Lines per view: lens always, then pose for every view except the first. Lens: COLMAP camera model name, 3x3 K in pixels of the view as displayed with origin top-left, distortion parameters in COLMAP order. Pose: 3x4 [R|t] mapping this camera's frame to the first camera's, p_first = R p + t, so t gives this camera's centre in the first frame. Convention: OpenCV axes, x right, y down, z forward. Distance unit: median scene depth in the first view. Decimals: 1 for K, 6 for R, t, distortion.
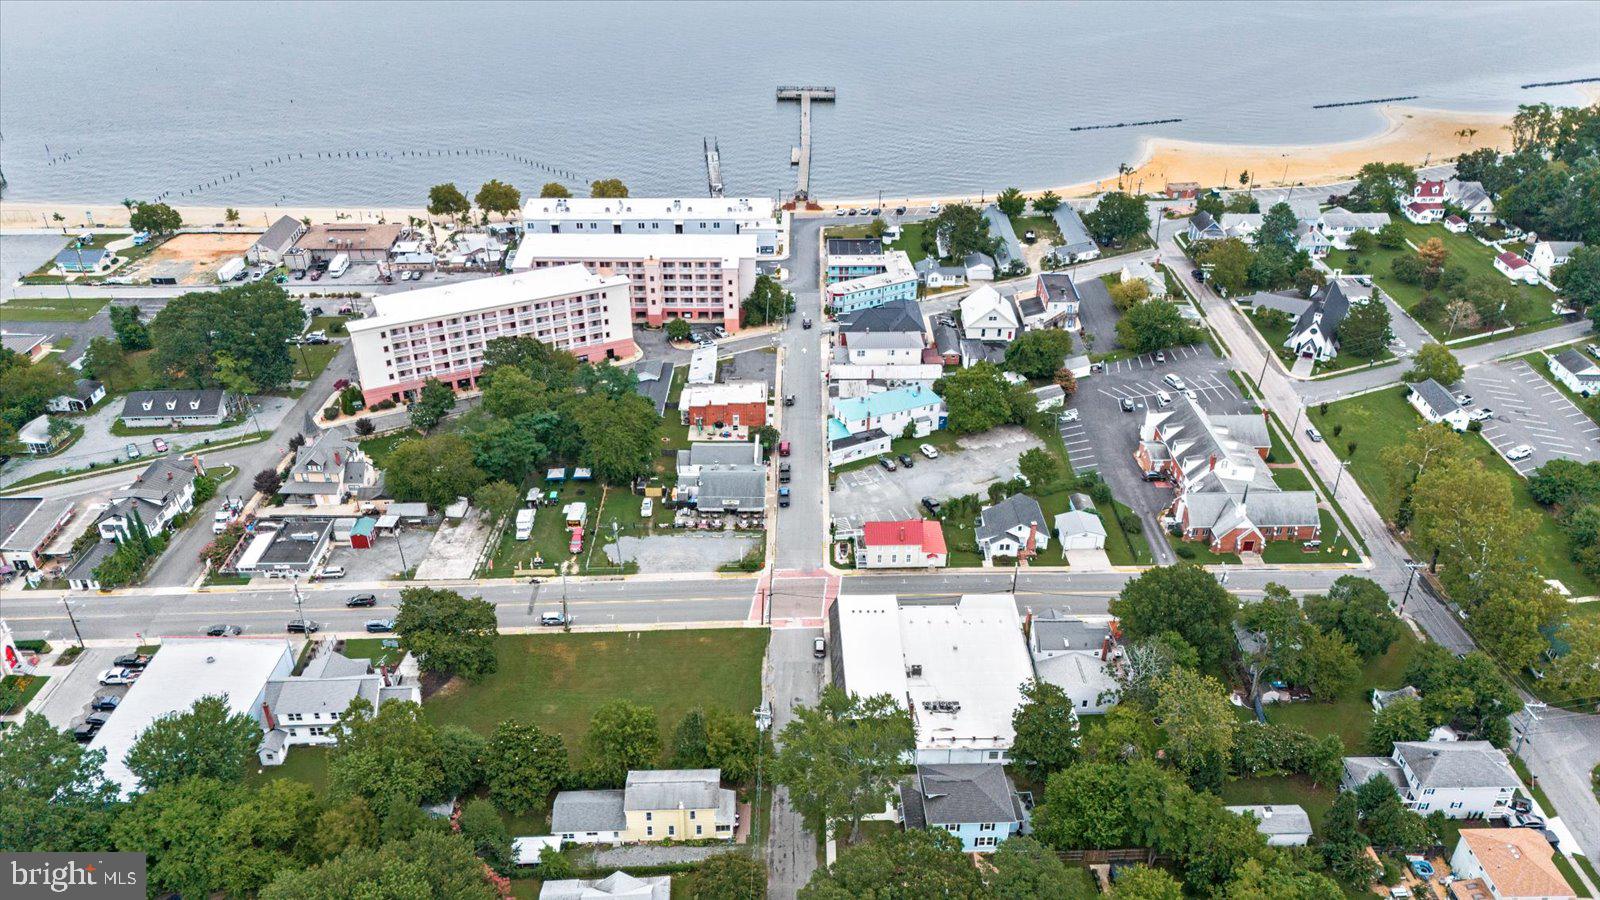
lens RADIAL K [[1158.3, 0, 820.6], [0, 1158.3, 447.1], [0, 0, 1]] dist [0.053801, -0.001801]
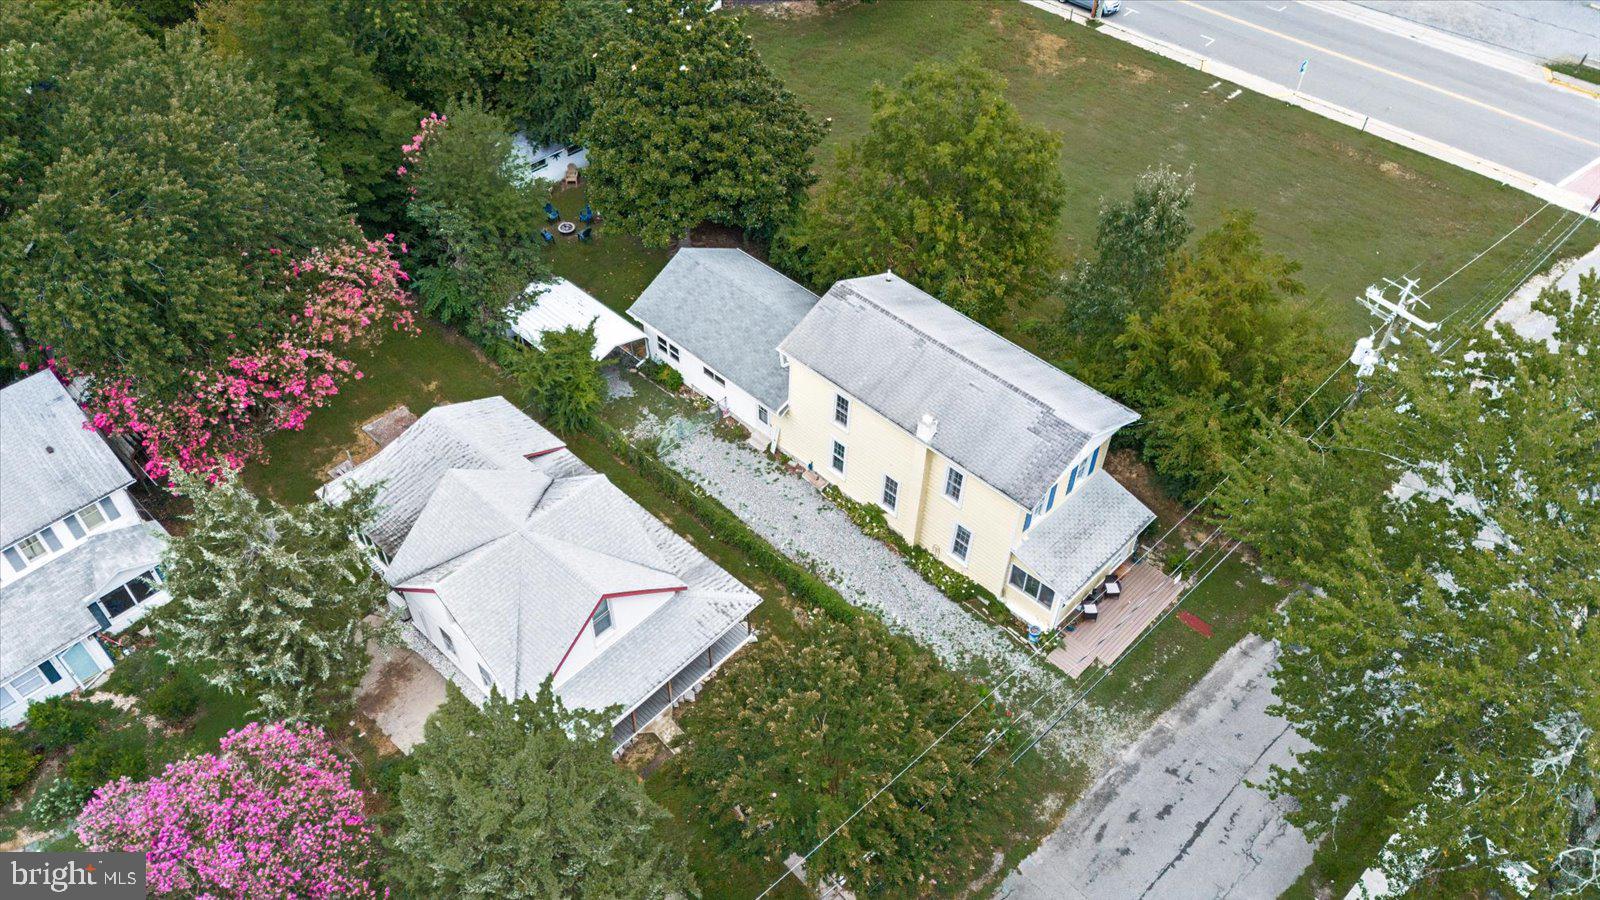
lens RADIAL K [[1158.3, 0, 820.6], [0, 1158.3, 447.1], [0, 0, 1]] dist [0.053801, -0.001801]
pose [[0.689029, 0.510290, -0.514629, 0.008923], [-0.370871, 0.858341, 0.354550, 0.217616], [0.622650, -0.053435, 0.780674, 0.751931]]
